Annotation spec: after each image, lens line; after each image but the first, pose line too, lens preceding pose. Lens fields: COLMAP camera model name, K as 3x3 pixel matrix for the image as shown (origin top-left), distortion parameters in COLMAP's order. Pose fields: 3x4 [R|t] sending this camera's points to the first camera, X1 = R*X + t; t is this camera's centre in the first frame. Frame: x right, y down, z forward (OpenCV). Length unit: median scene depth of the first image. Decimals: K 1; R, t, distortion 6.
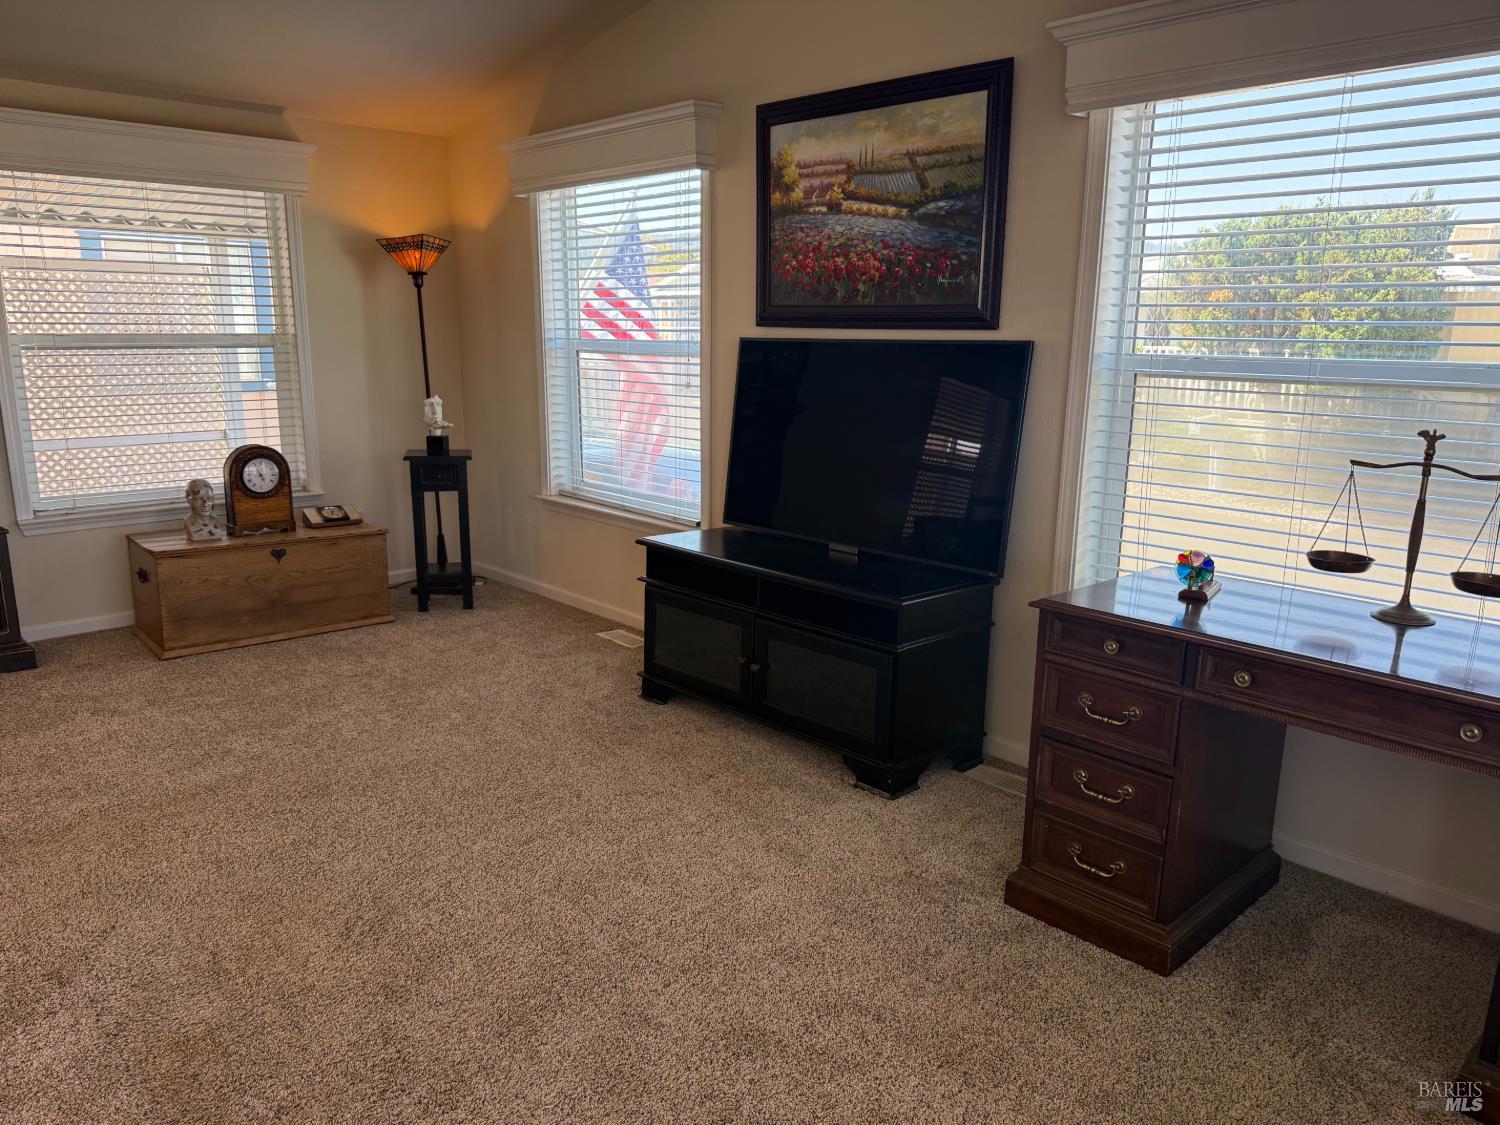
lens RADIAL K [[1056.6, 0, 752.2], [0, 1056.6, 570.7], [0, 0, 1]] dist [0.007844, -0.002963]
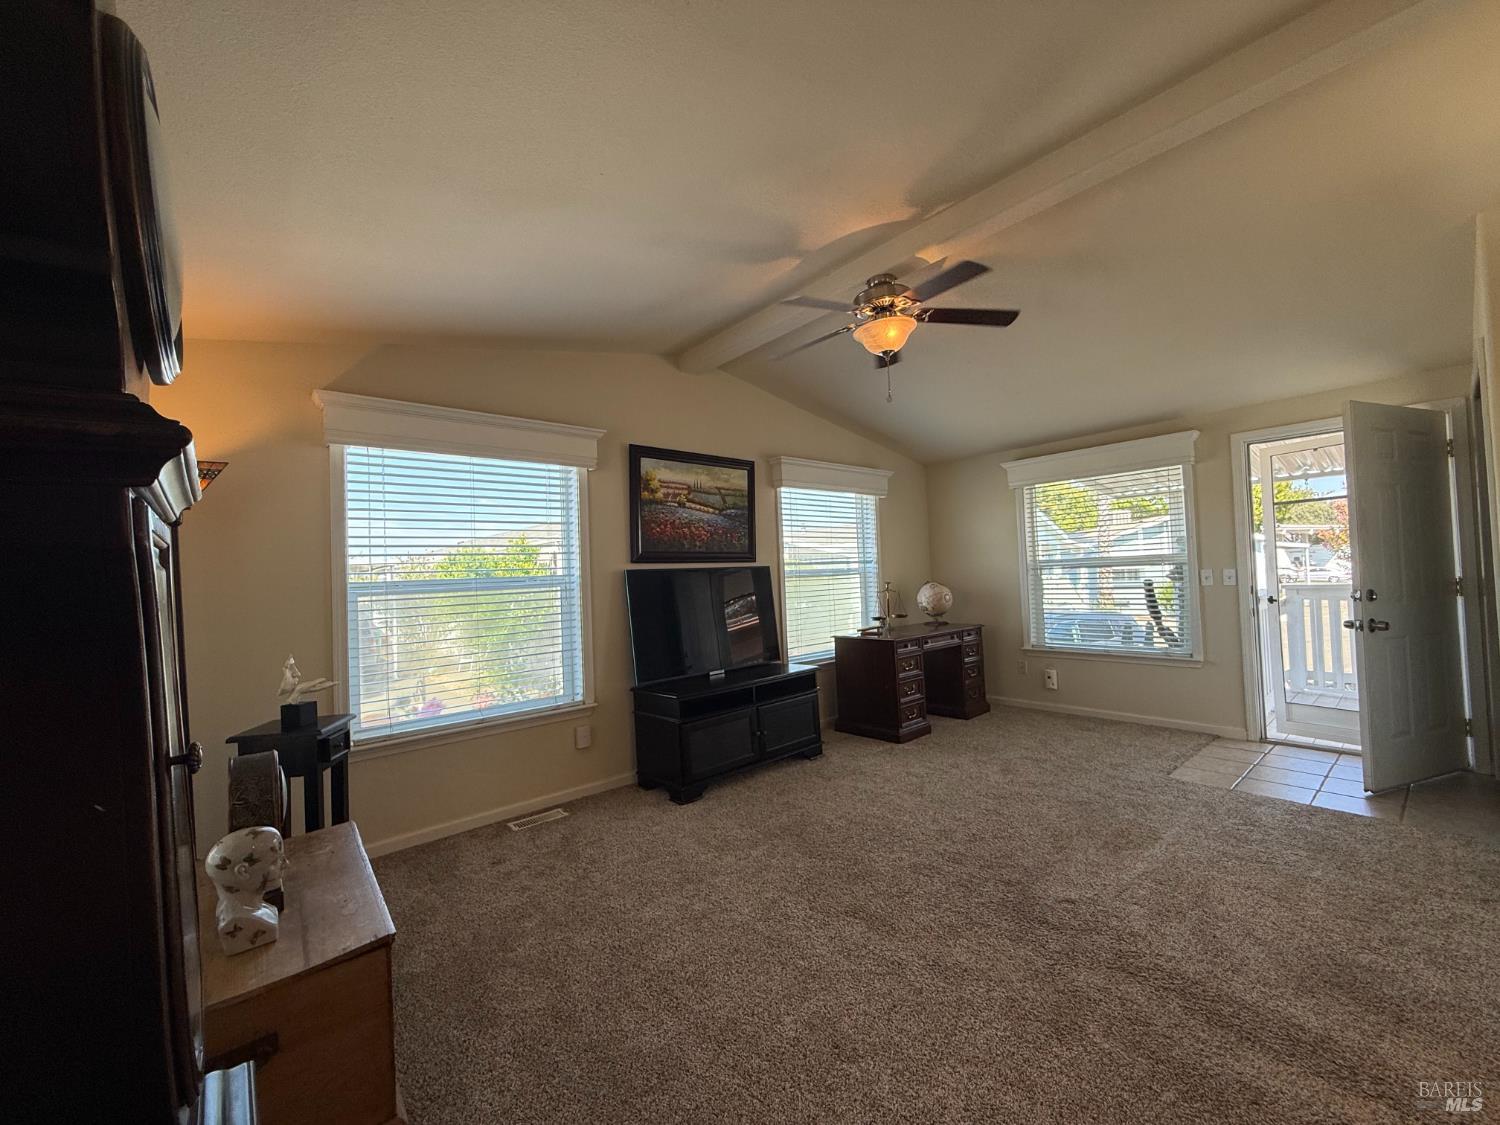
lens RADIAL K [[601.7, 0, 749.7], [0, 601.7, 546.6], [0, 0, 1]] dist [-0.000517, 0.000450]
pose [[0.029911, 0.039184, 0.998784, -1.066724], [0.266075, 0.962866, -0.045743, -0.183313], [-0.963488, 0.267120, 0.018374, 0.888438]]
